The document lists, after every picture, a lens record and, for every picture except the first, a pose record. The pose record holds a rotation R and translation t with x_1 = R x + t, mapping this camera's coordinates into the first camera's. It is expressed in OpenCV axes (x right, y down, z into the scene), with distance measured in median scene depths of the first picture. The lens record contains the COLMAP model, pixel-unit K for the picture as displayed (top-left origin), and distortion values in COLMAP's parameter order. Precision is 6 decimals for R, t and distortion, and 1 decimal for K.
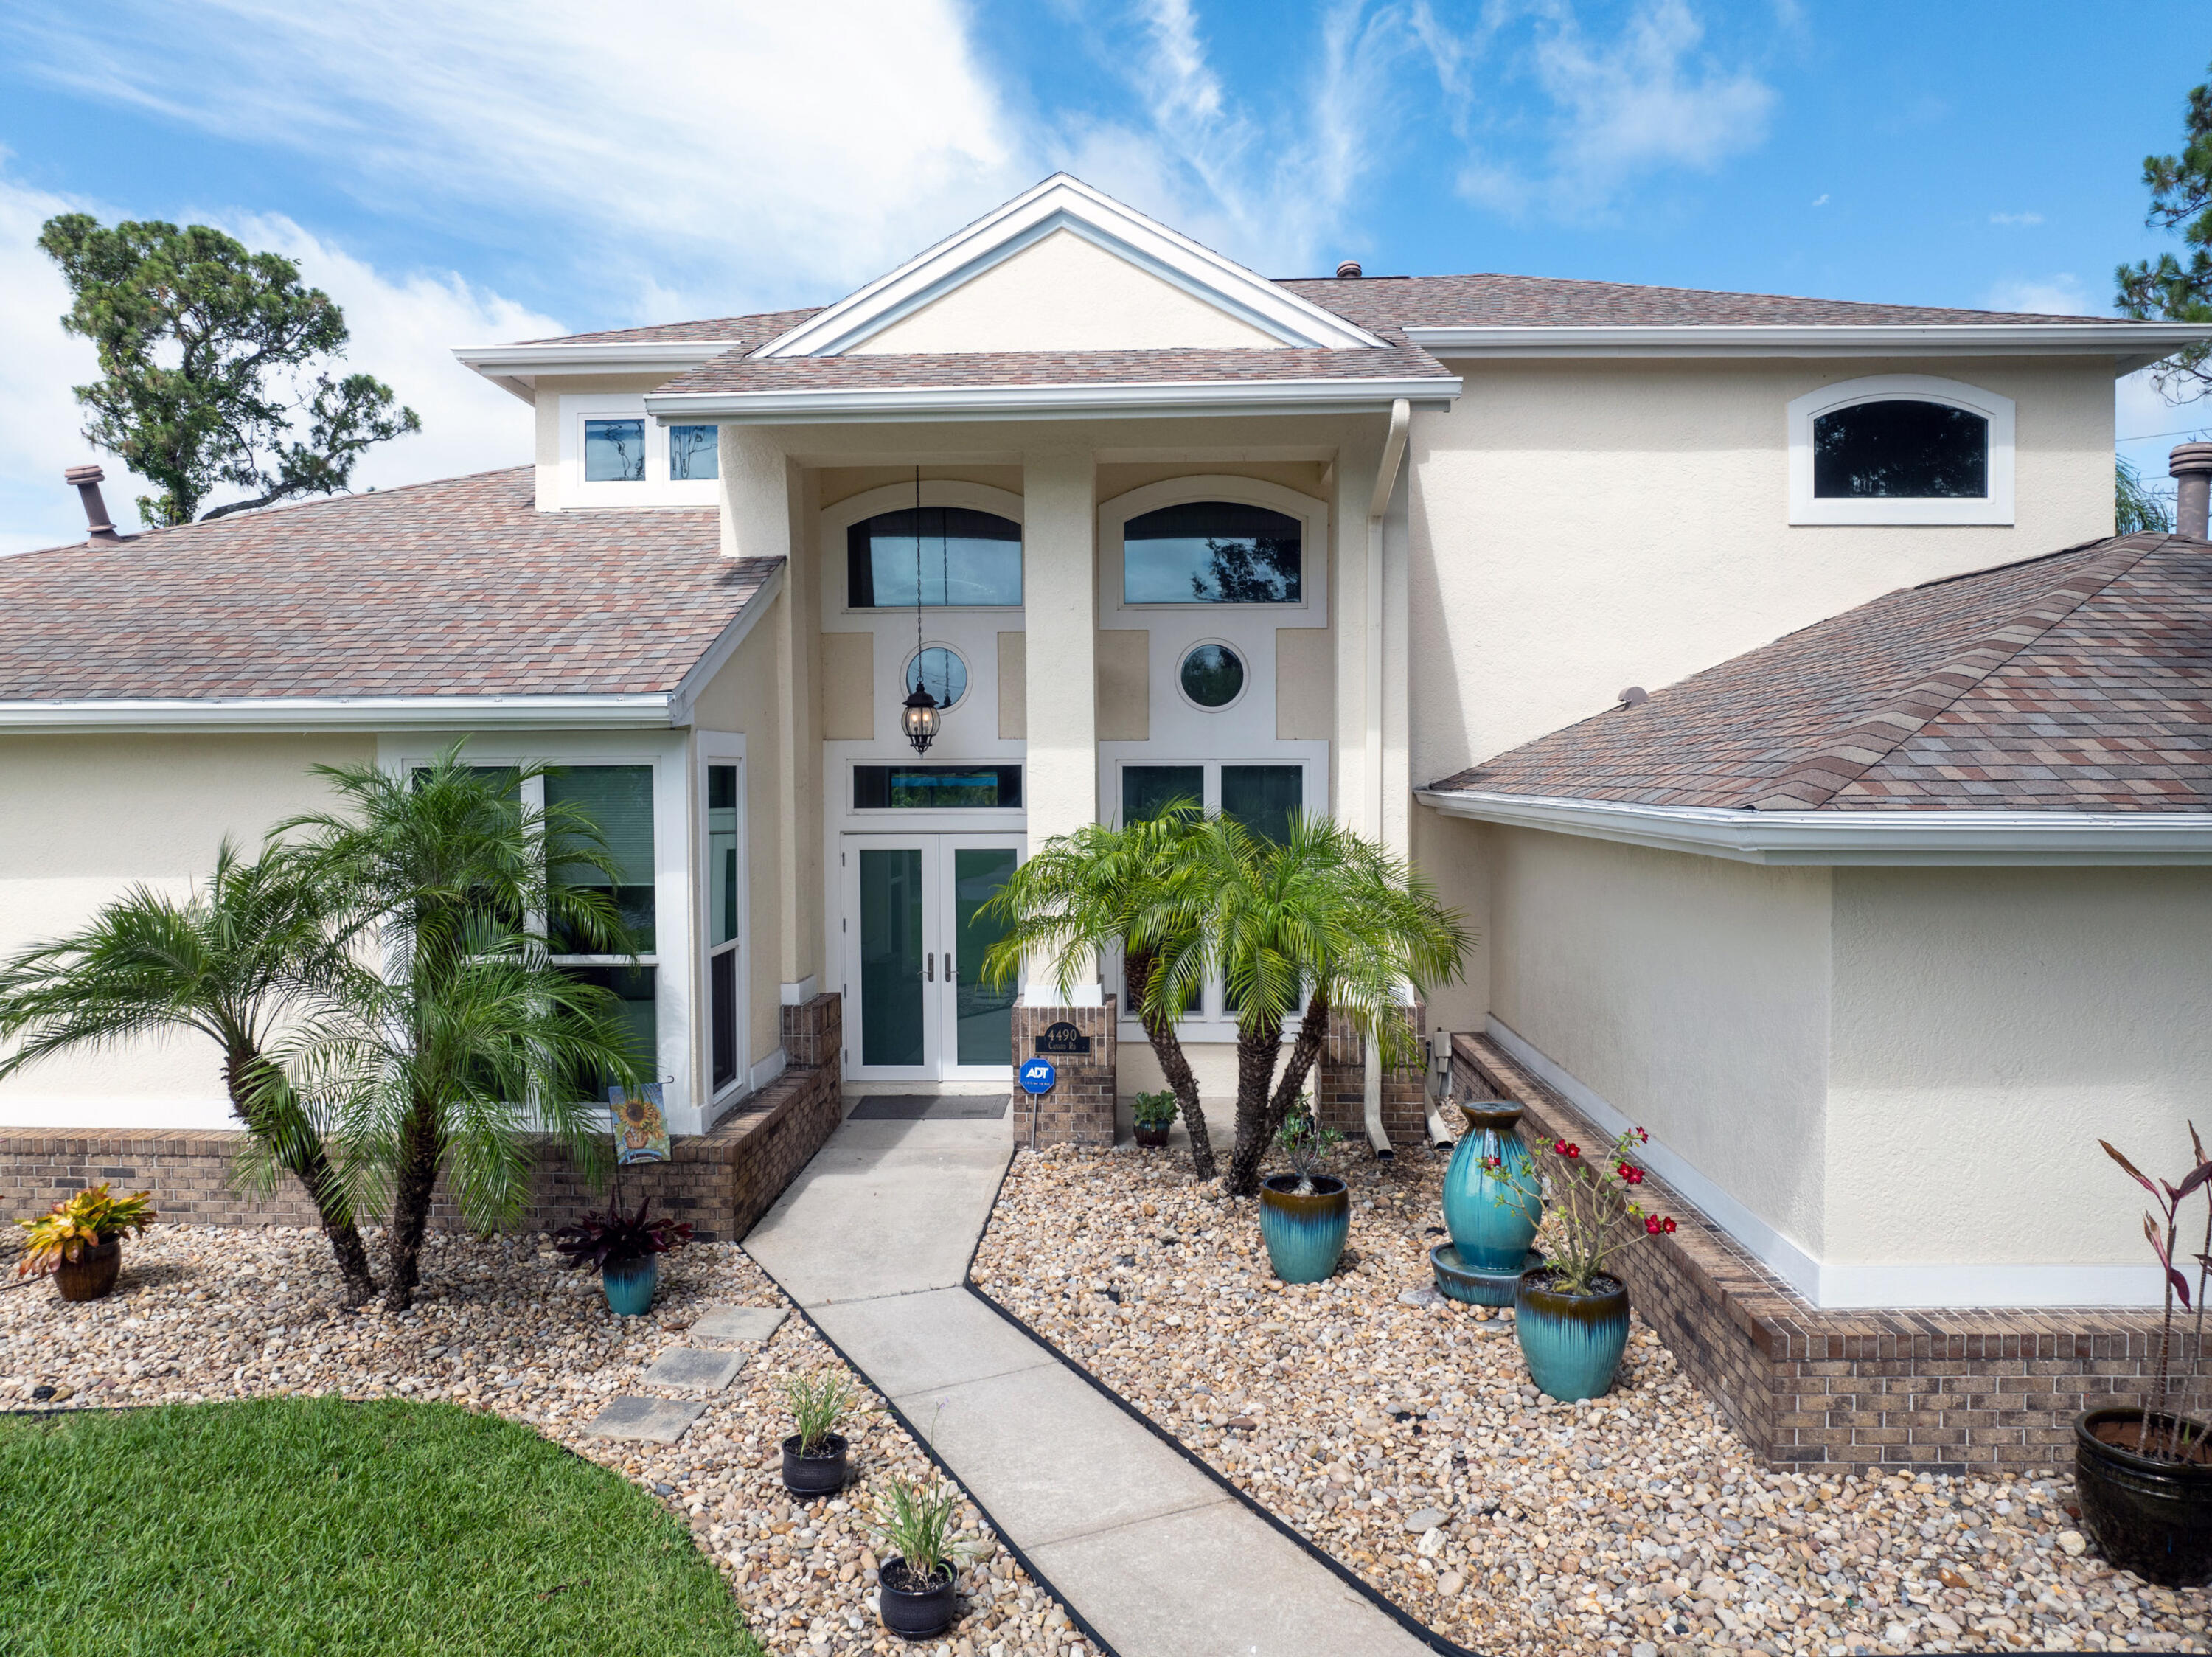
lens RADIAL K [[1549.5, 0, 1106.0], [0, 1549.5, 828.5], [0, 0, 1]] dist [-0.070989, 0.050530]
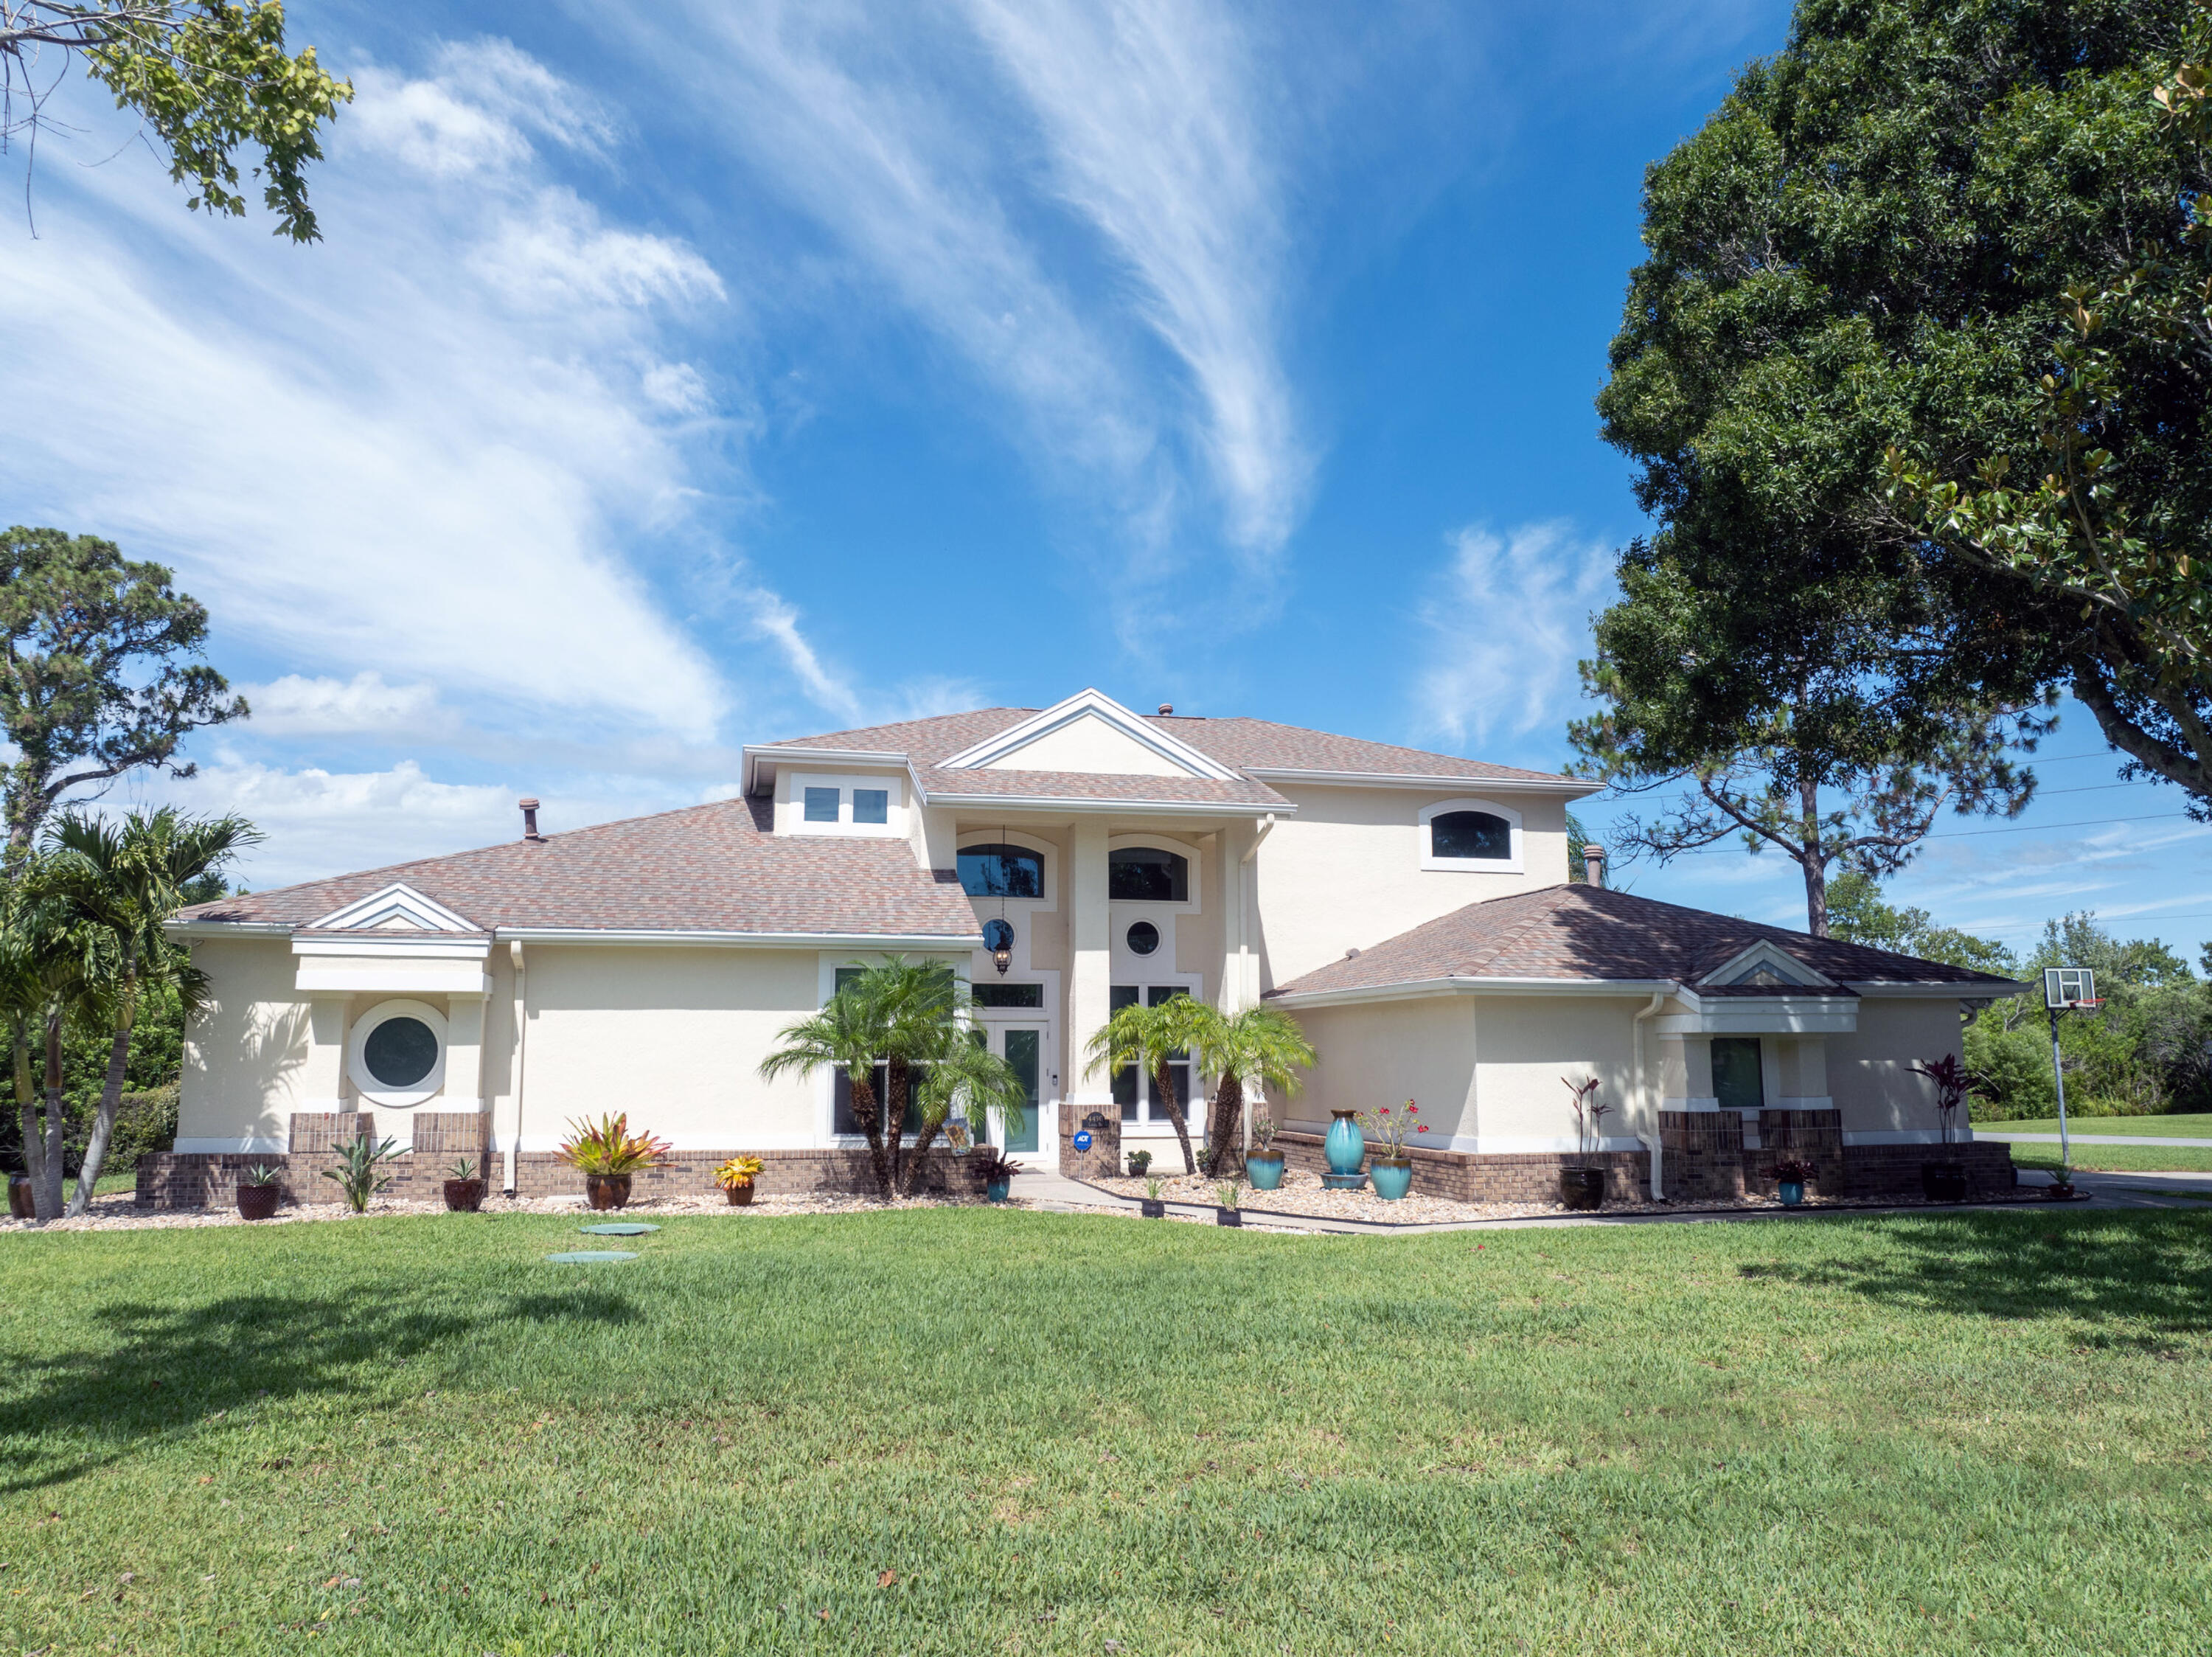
lens RADIAL K [[1549.5, 0, 1106.0], [0, 1549.5, 828.5], [0, 0, 1]] dist [-0.070989, 0.050530]
pose [[0.962836, 0.043980, 0.266481, -0.493344], [0.006358, 0.982688, -0.185157, 0.120811], [-0.270011, 0.179970, 0.945888, -0.814549]]
